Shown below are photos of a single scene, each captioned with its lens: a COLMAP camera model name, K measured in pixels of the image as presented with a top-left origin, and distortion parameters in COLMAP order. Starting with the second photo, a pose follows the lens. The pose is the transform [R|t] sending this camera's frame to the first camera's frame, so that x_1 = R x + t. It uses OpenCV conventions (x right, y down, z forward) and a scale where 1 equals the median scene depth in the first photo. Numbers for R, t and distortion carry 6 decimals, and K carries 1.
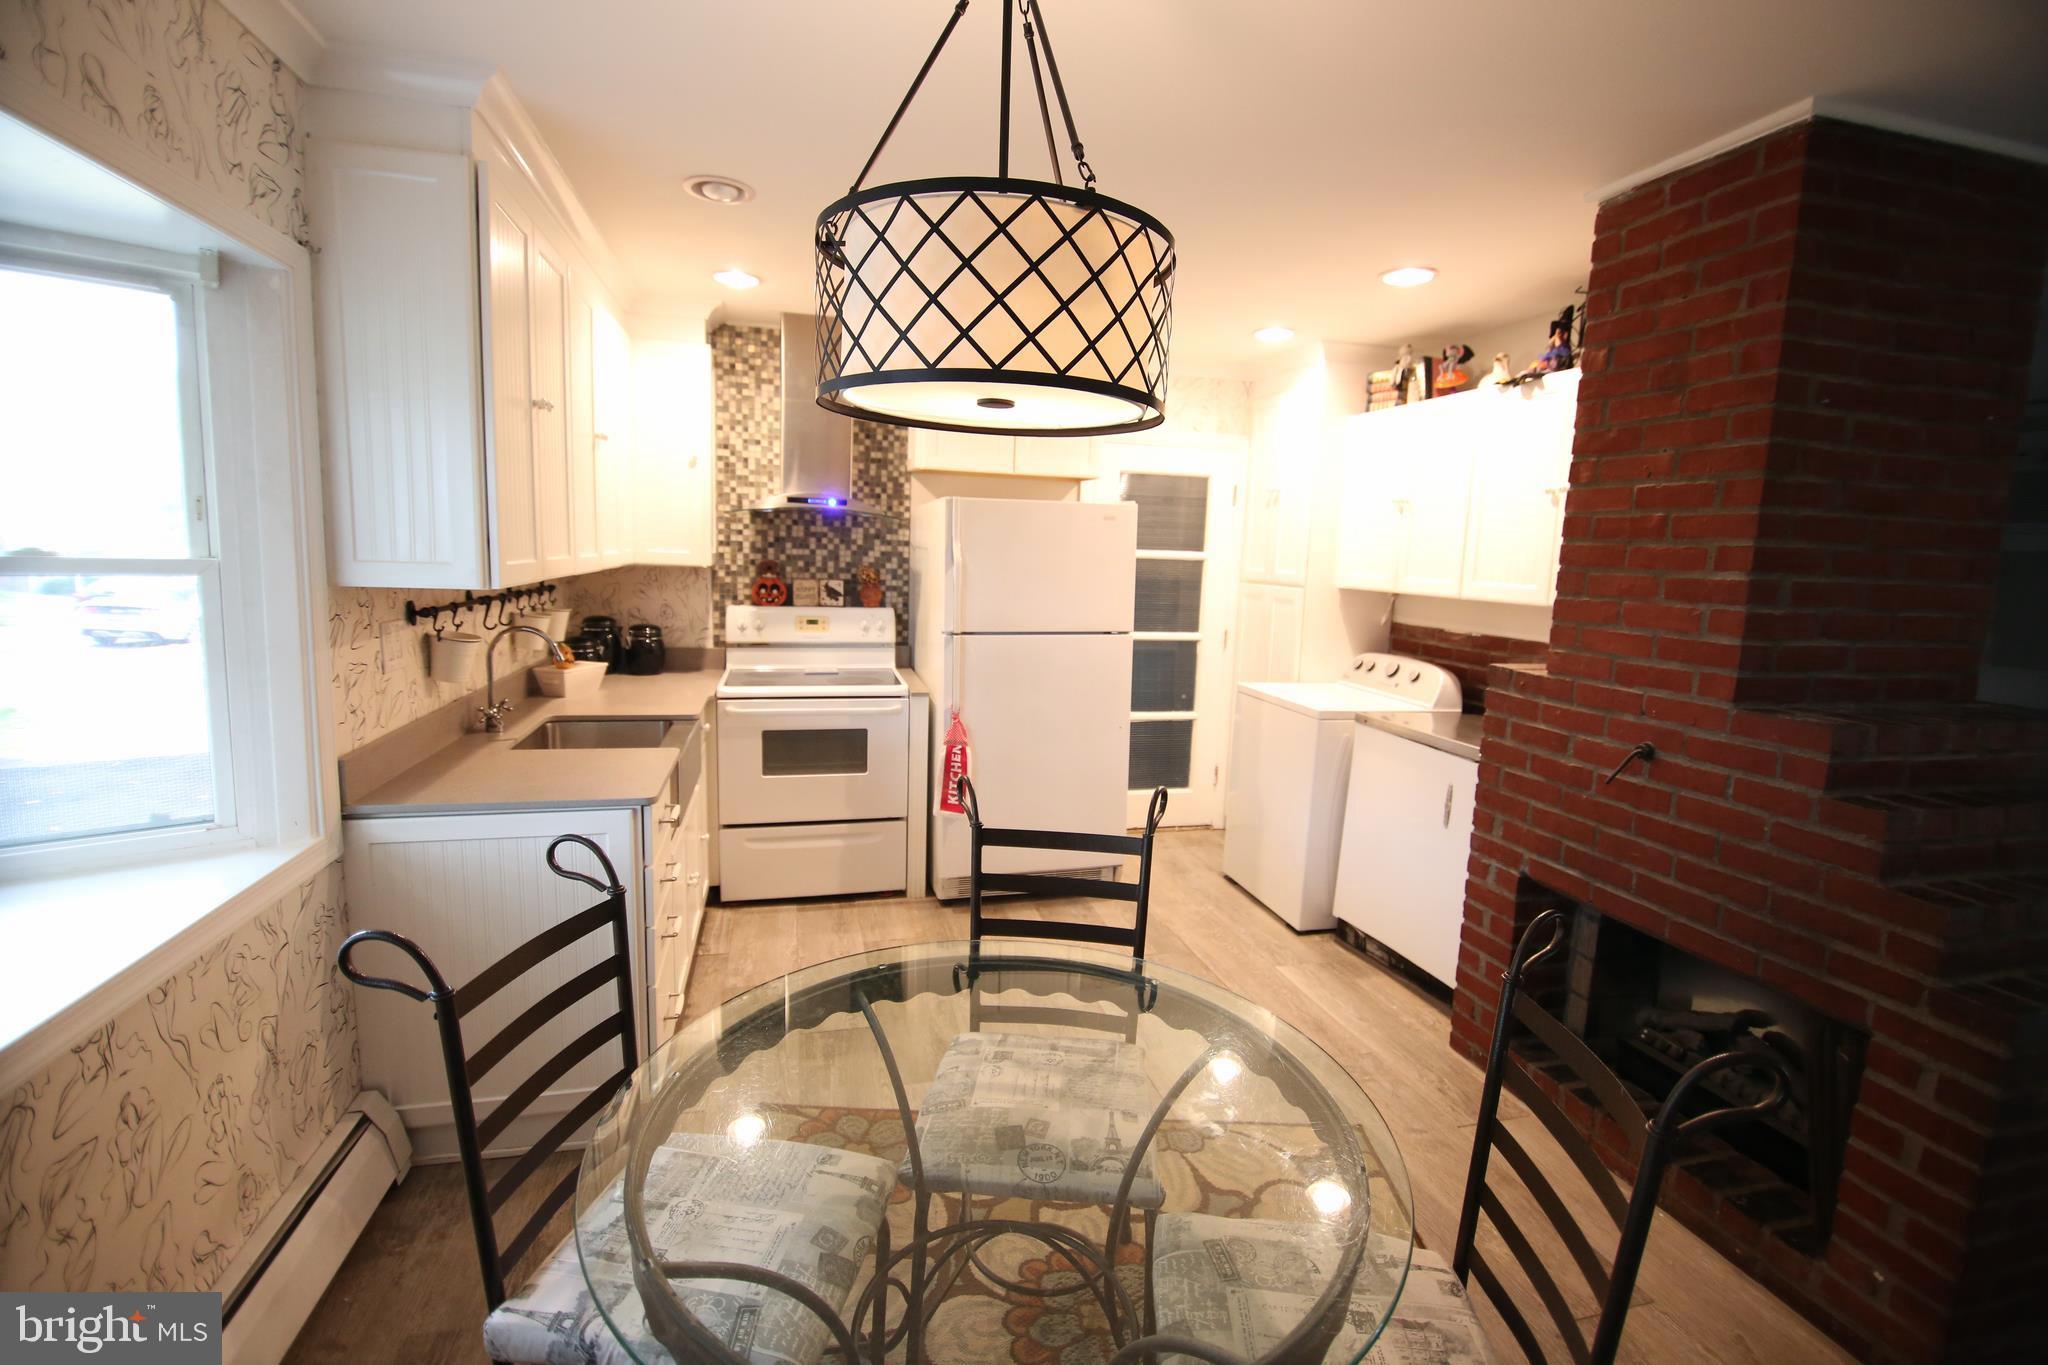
lens RADIAL K [[917.2, 0, 1024.4], [0, 917.2, 670.4], [0, 0, 1]] dist [0.014819, -0.020479]
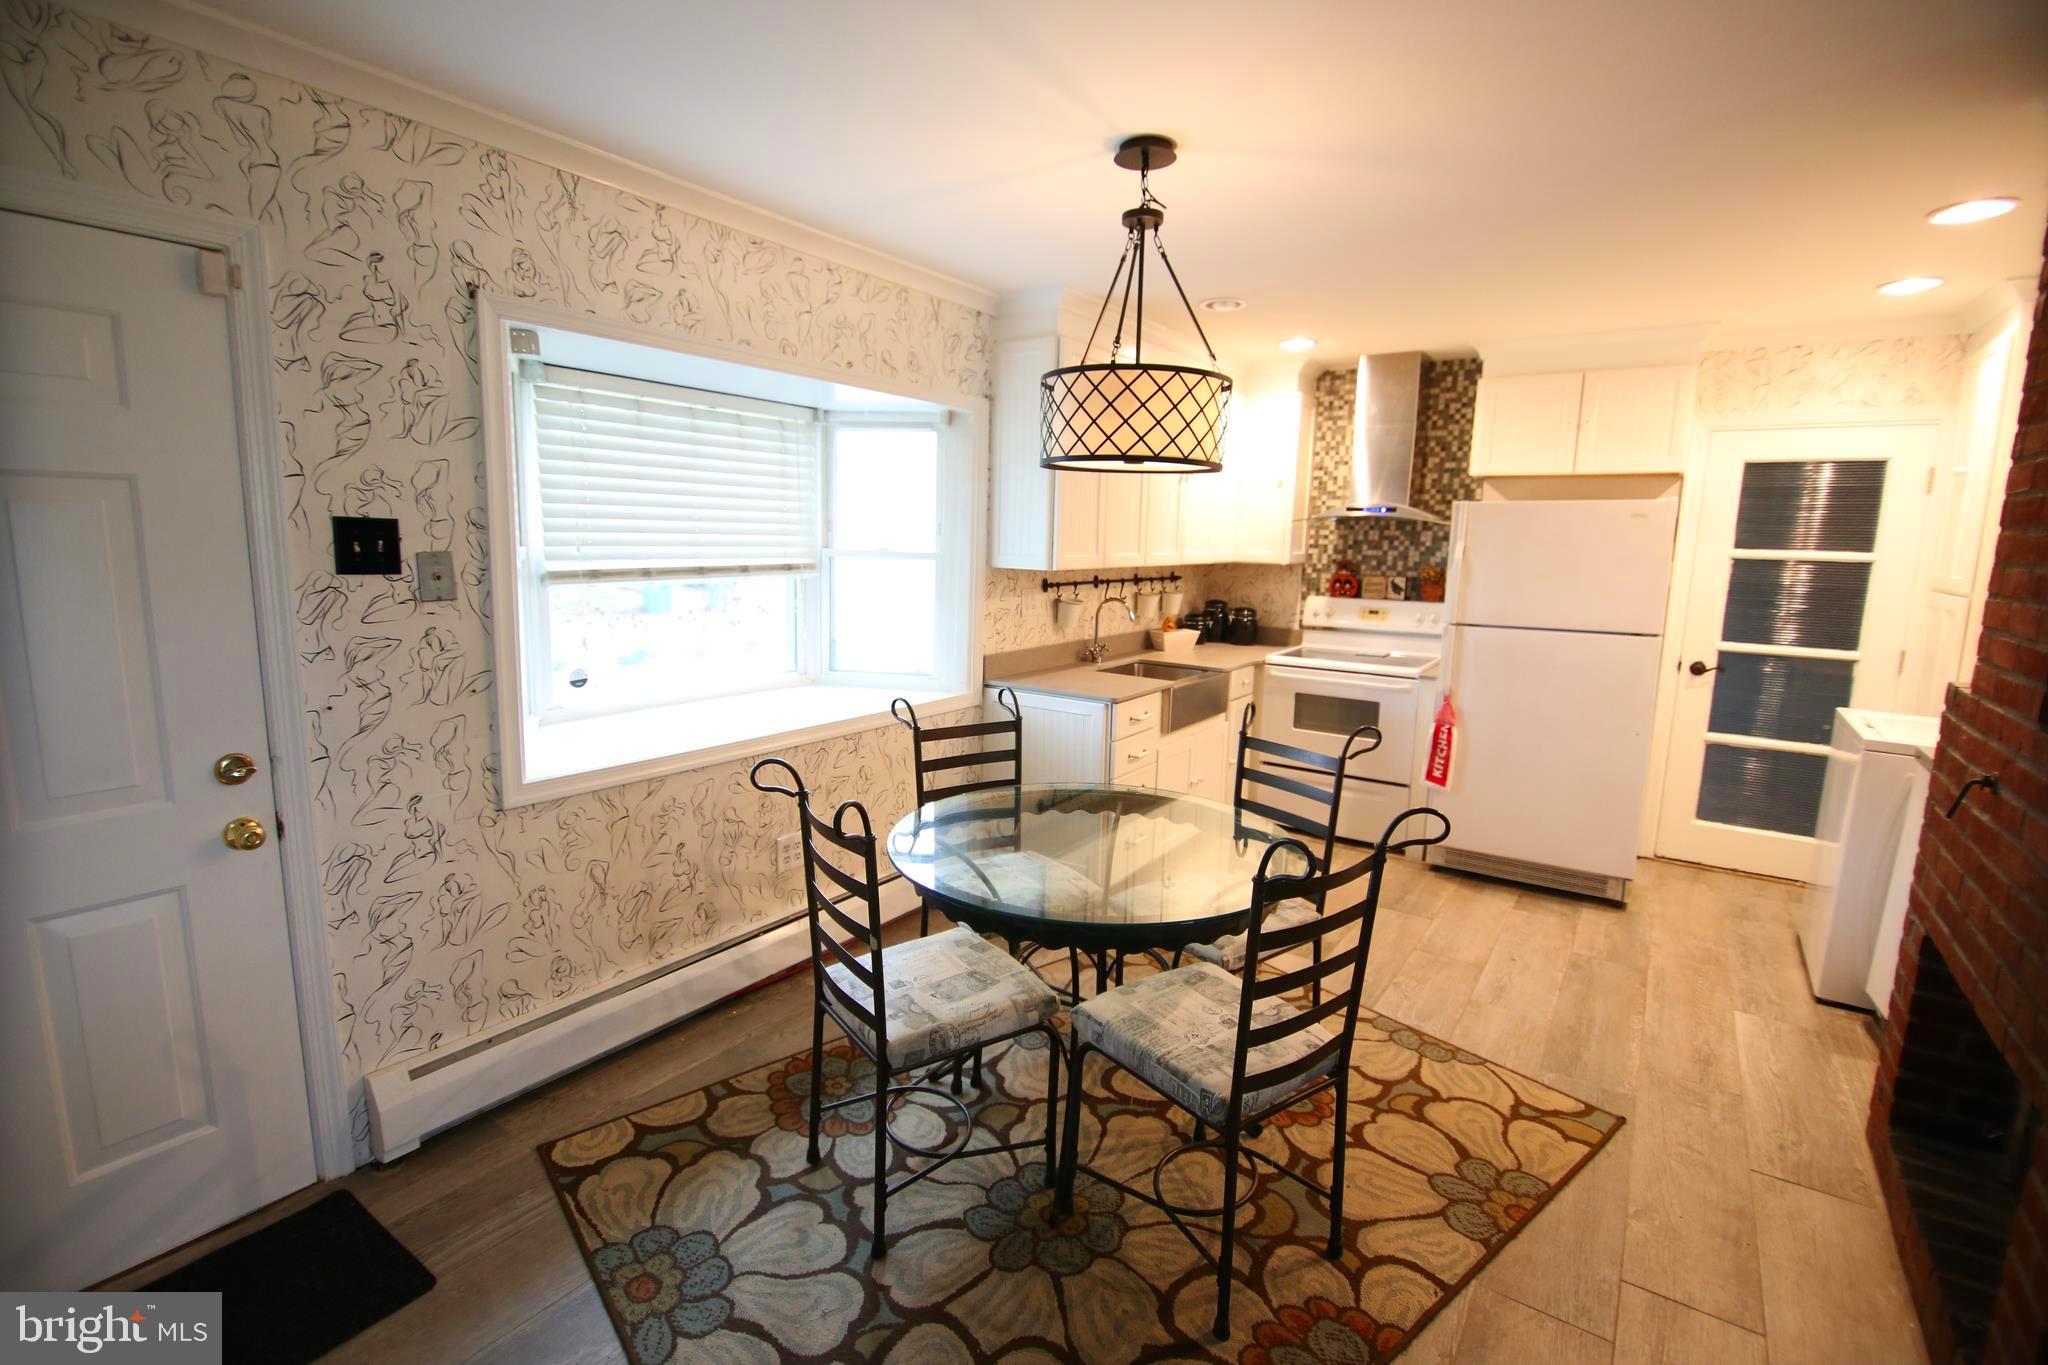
lens RADIAL K [[917.2, 0, 1024.4], [0, 917.2, 670.4], [0, 0, 1]] dist [0.014819, -0.020479]
pose [[0.647515, 0.093433, -0.756303, 0.378701], [-0.100068, 0.994286, 0.037160, 0.022405], [0.755454, 0.051620, 0.653165, -0.102678]]
